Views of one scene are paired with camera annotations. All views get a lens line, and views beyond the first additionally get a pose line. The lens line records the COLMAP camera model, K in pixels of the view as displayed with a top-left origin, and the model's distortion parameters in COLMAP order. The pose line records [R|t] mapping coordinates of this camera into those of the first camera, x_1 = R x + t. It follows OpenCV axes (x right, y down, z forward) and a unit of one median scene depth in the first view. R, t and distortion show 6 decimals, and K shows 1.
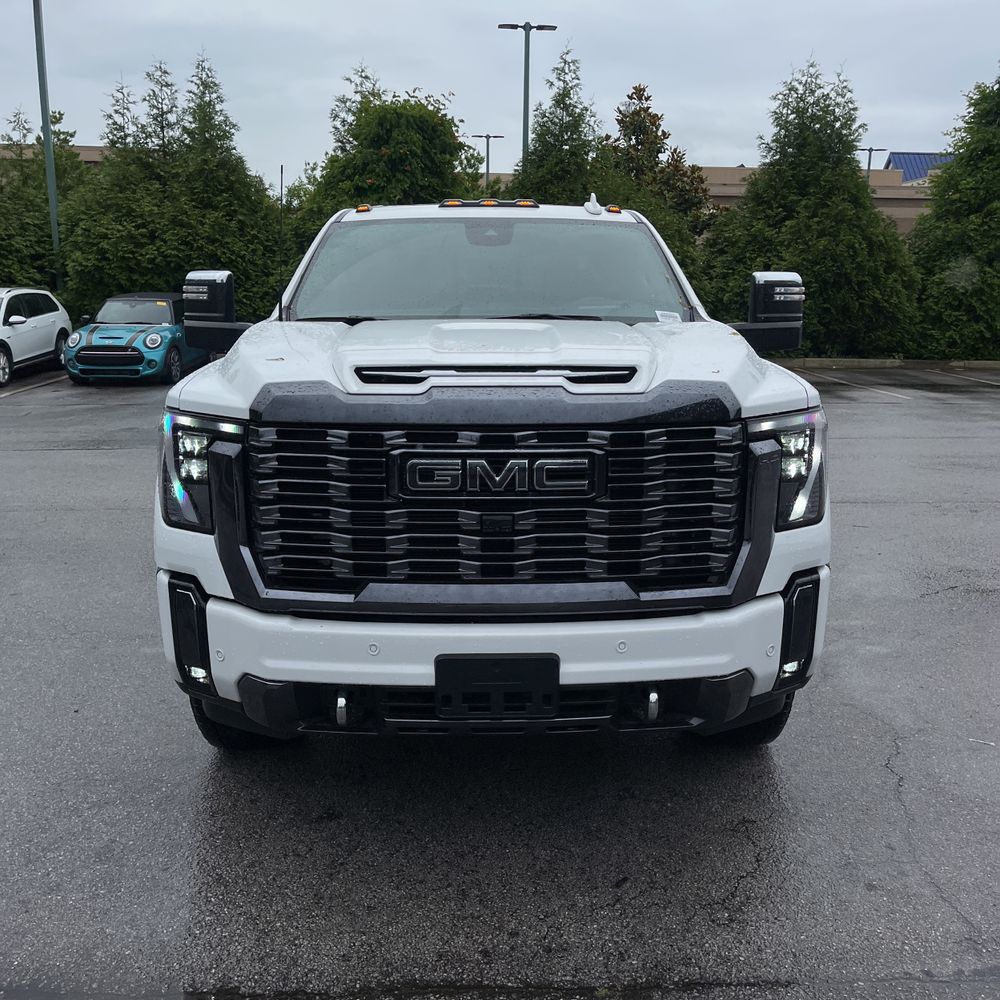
lens RADIAL K [[1009.1, 0, 521.3], [0, 1009.1, 500.2], [0, 0, 1]] dist [0.028206, 0.000000]
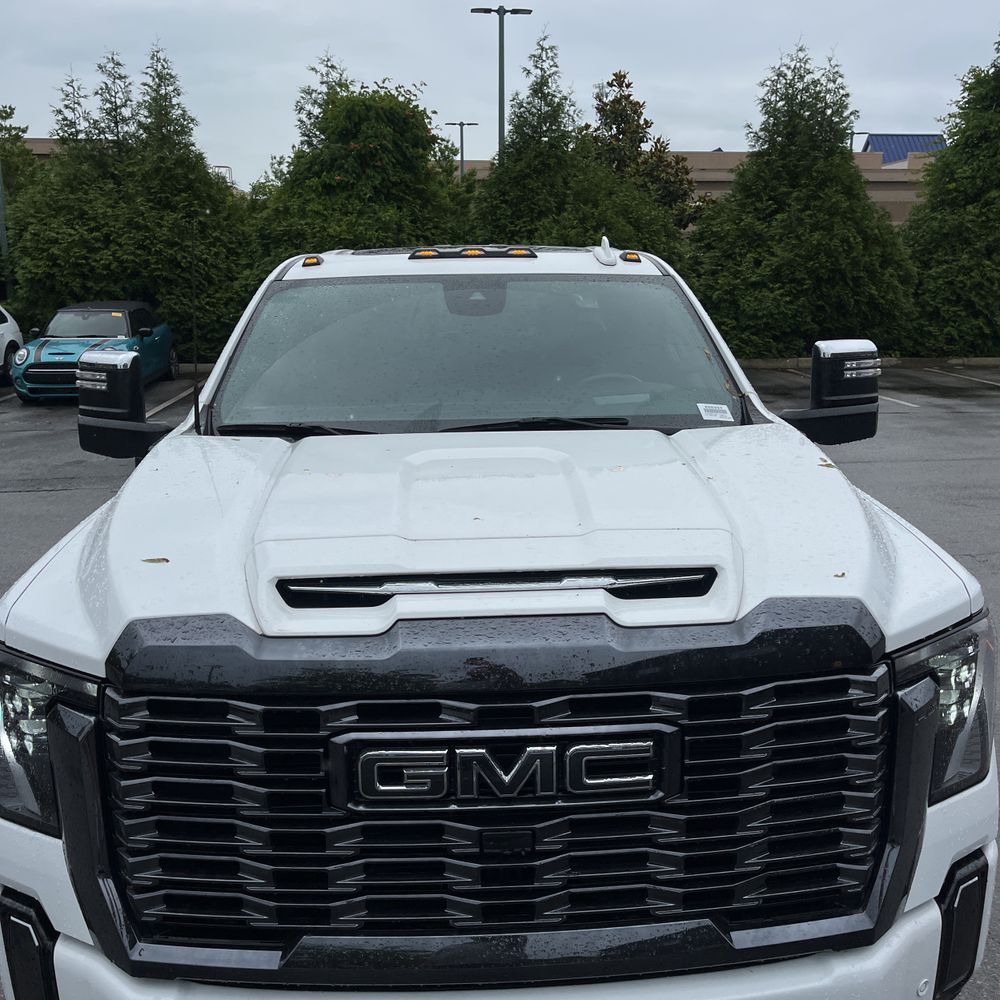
lens RADIAL K [[1009.1, 0, 519.7], [0, 1009.1, 503.9], [0, 0, 1]] dist [0.028206, 0.000000]
pose [[0.999674, -0.018173, 0.017934, -0.002953], [0.017862, 0.999689, 0.017394, -0.024937], [-0.018244, -0.017068, 0.999688, 0.047811]]
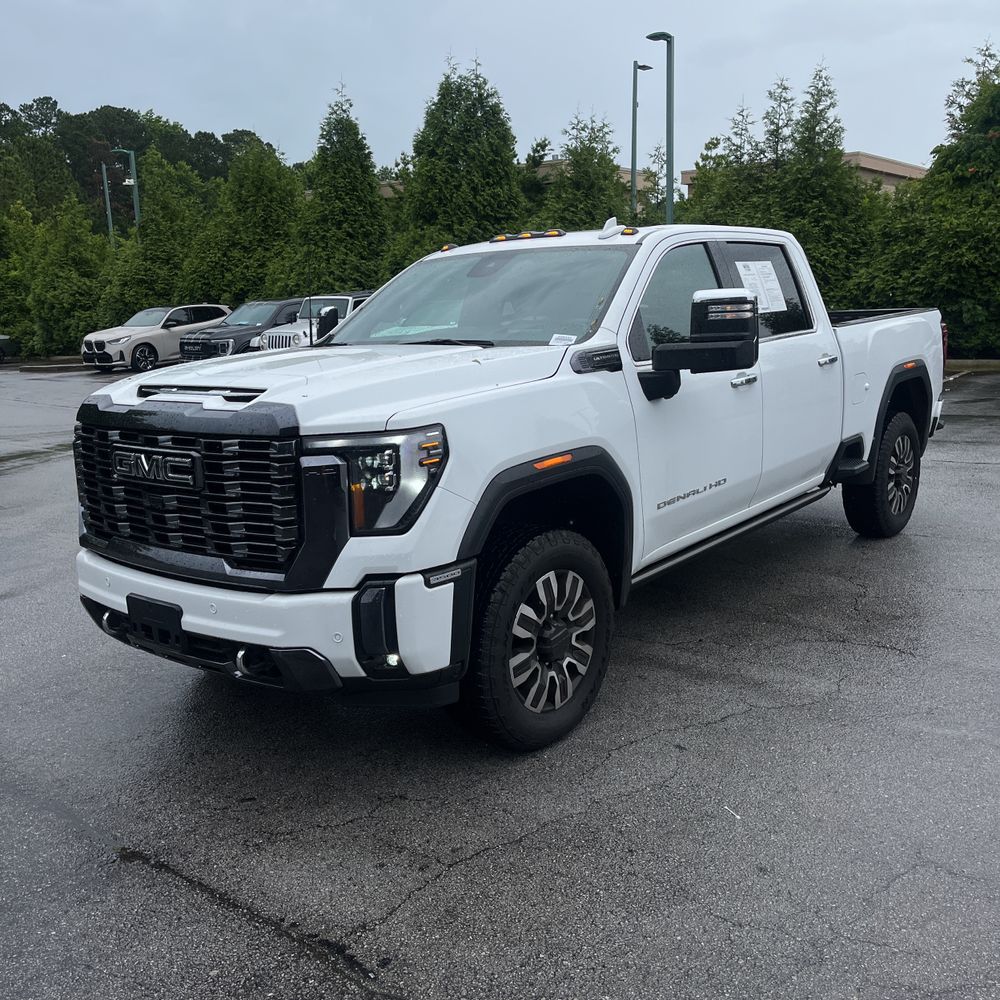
lens RADIAL K [[1009.1, 0, 516.2], [0, 1009.1, 507.9], [0, 0, 1]] dist [0.028206, 0.000000]
pose [[0.766605, 0.096140, -0.634882, 0.153702], [-0.091164, 0.995008, 0.040595, -0.008866], [0.635615, 0.026758, 0.771542, 0.032129]]
